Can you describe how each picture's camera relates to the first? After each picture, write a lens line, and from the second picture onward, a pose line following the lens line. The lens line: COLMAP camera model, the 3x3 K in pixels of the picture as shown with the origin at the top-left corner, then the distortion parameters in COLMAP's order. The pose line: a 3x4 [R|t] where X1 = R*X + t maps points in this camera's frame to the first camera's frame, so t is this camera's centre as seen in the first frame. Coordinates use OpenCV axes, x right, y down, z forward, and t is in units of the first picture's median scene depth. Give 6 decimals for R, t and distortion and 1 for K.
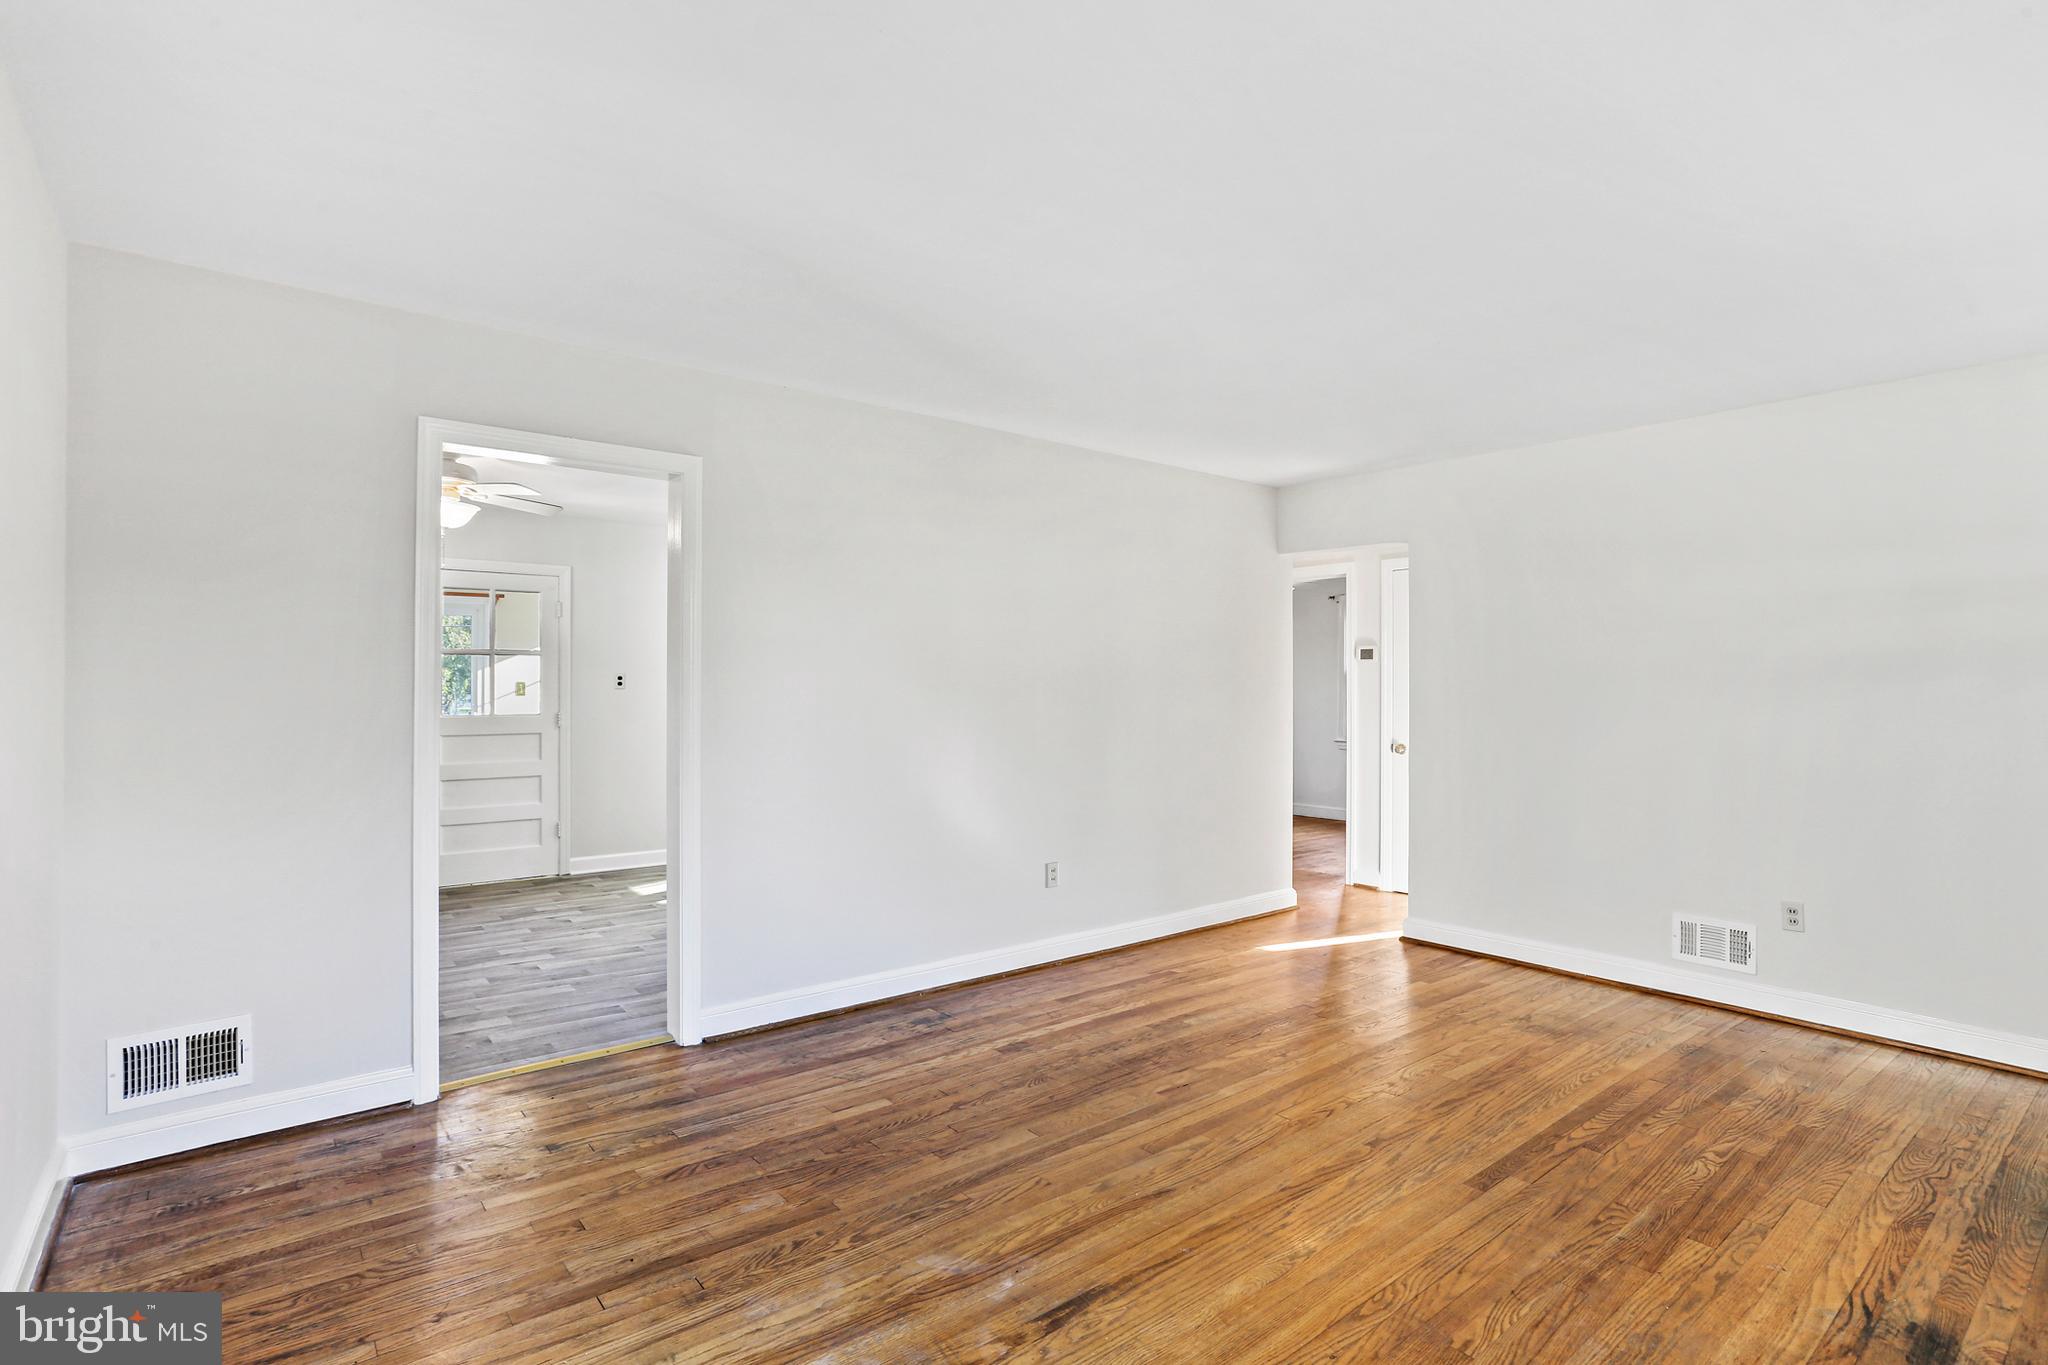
lens RADIAL K [[1018.0, 0, 1017.6], [0, 1018.0, 673.9], [0, 0, 1]] dist [-0.049948, 0.033119]
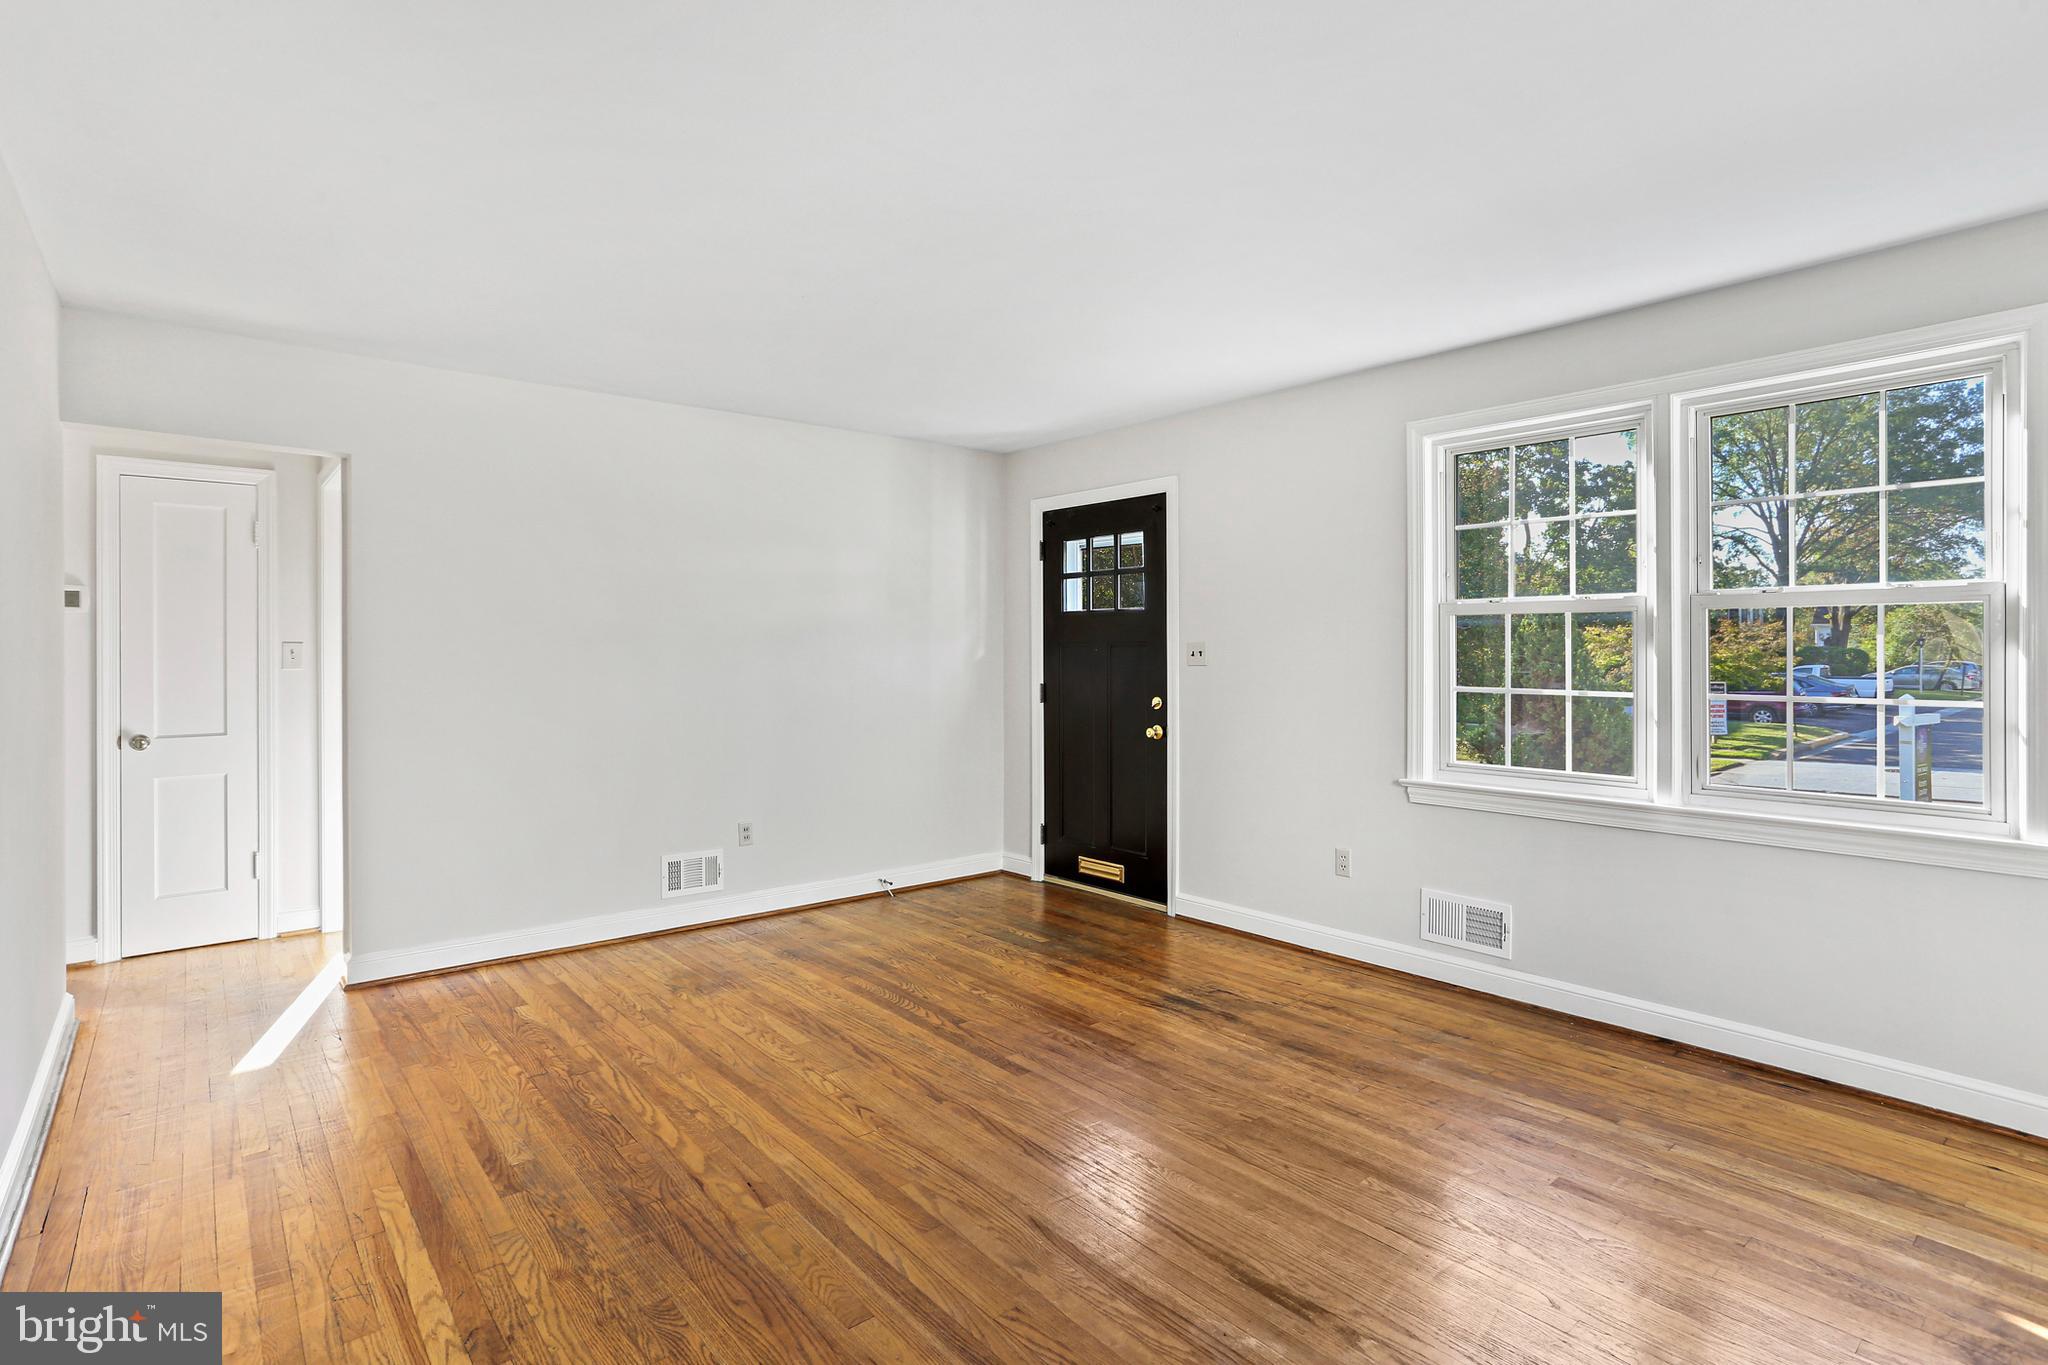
lens RADIAL K [[1018.0, 0, 1017.6], [0, 1018.0, 673.9], [0, 0, 1]] dist [-0.049948, 0.033119]
pose [[-0.019272, -0.028974, 0.999394, -0.610506], [-0.009601, 0.999539, 0.028793, 0.006177], [-0.999768, -0.009040, -0.019541, 0.876098]]
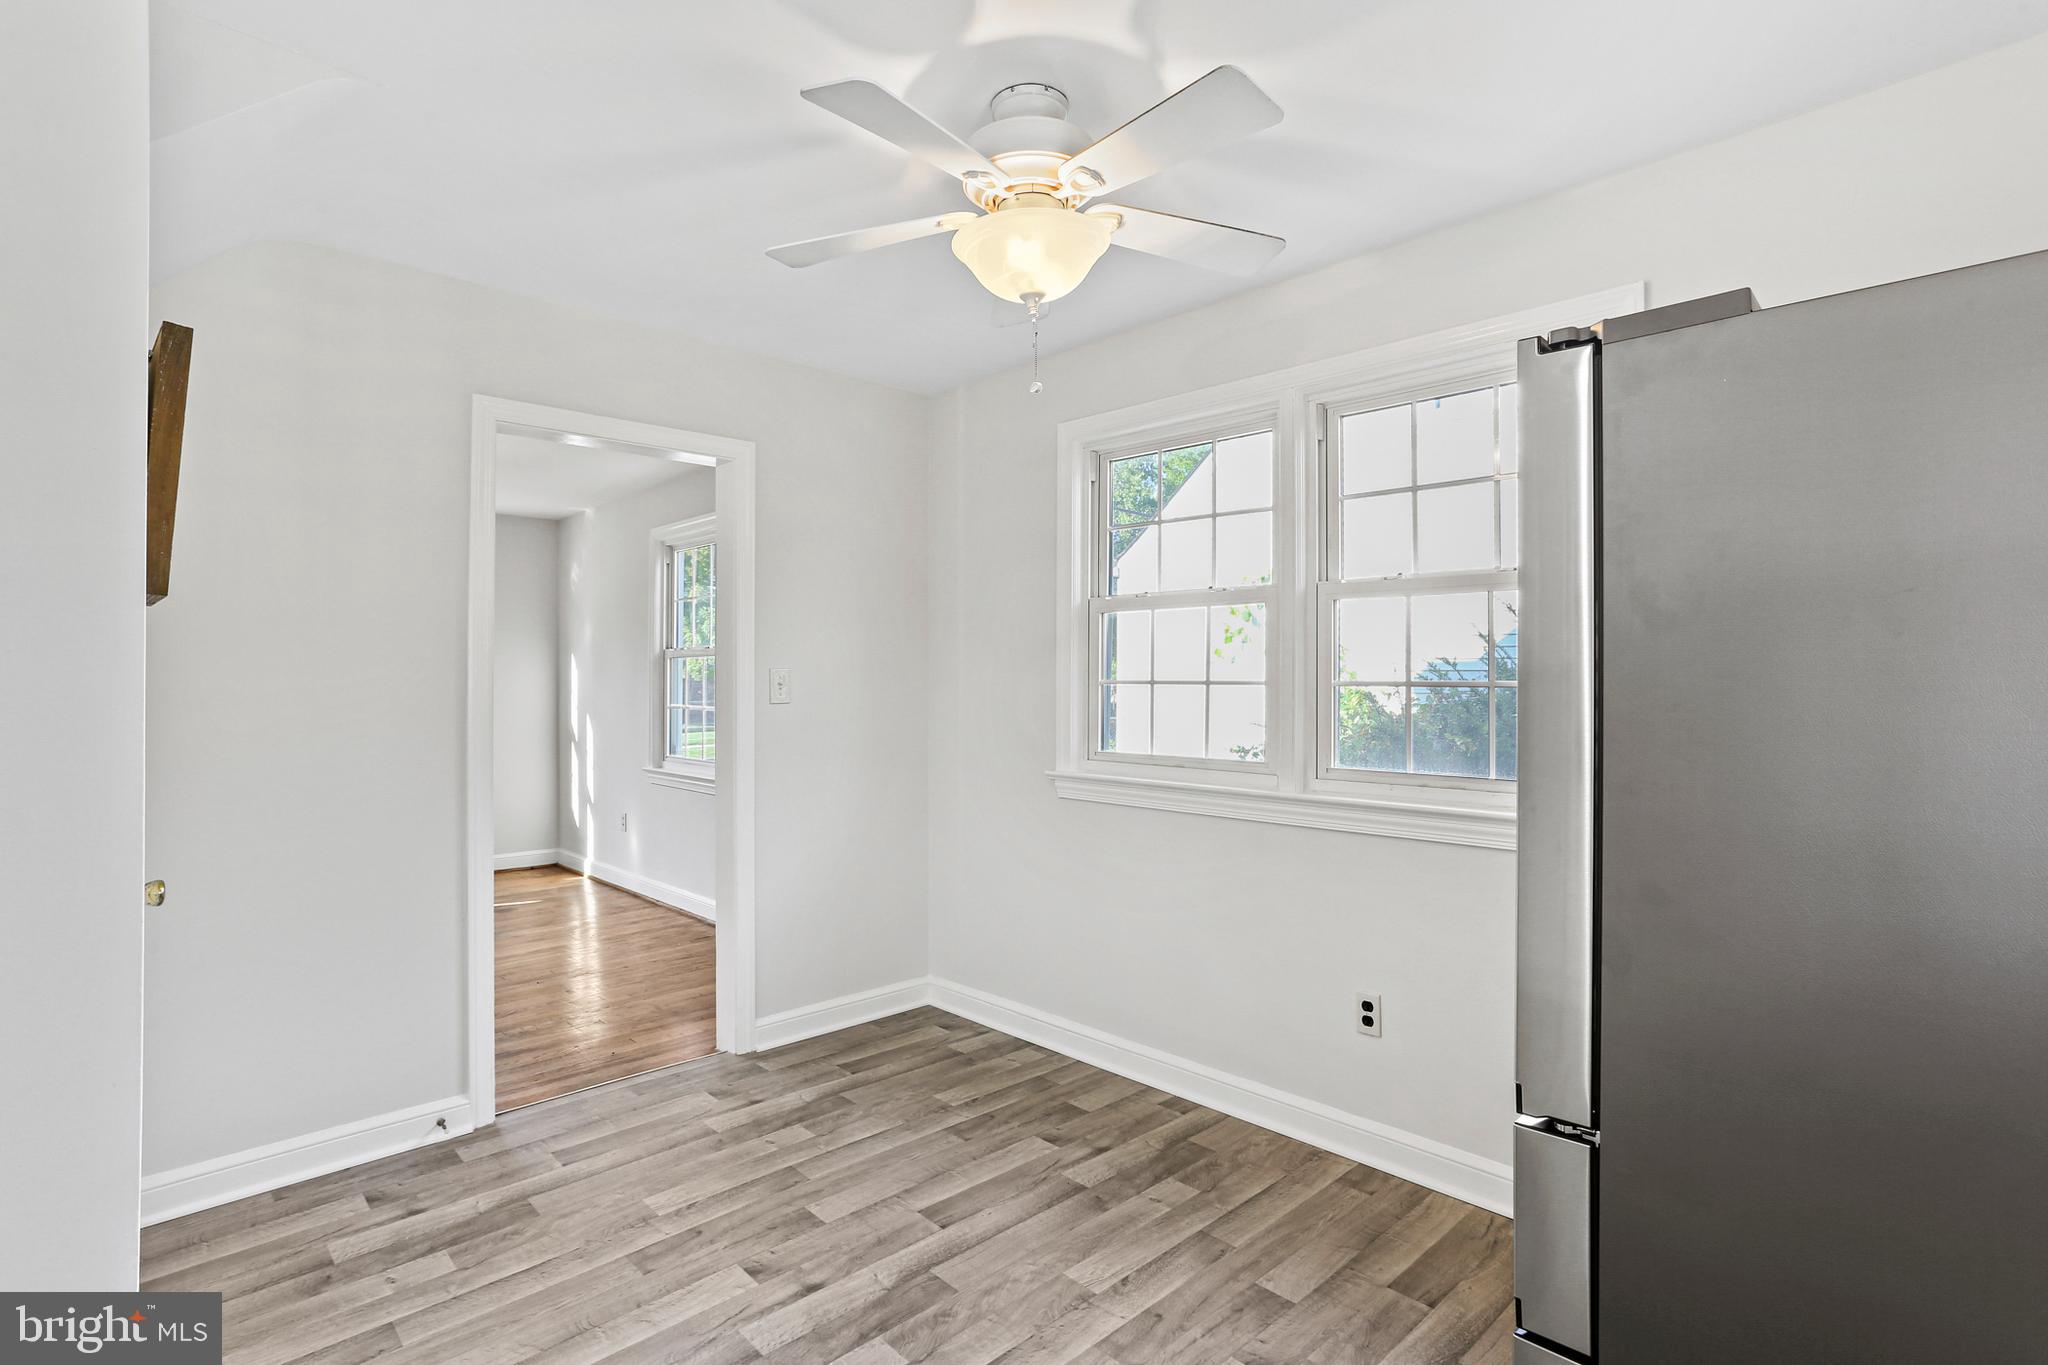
lens RADIAL K [[1018.0, 0, 1017.6], [0, 1018.0, 673.9], [0, 0, 1]] dist [-0.049948, 0.033119]
pose [[-0.996141, 0.002730, -0.087727, -0.836710], [0.003214, 0.999980, -0.005375, 0.011347], [0.087710, -0.005636, -0.996130, 2.213886]]
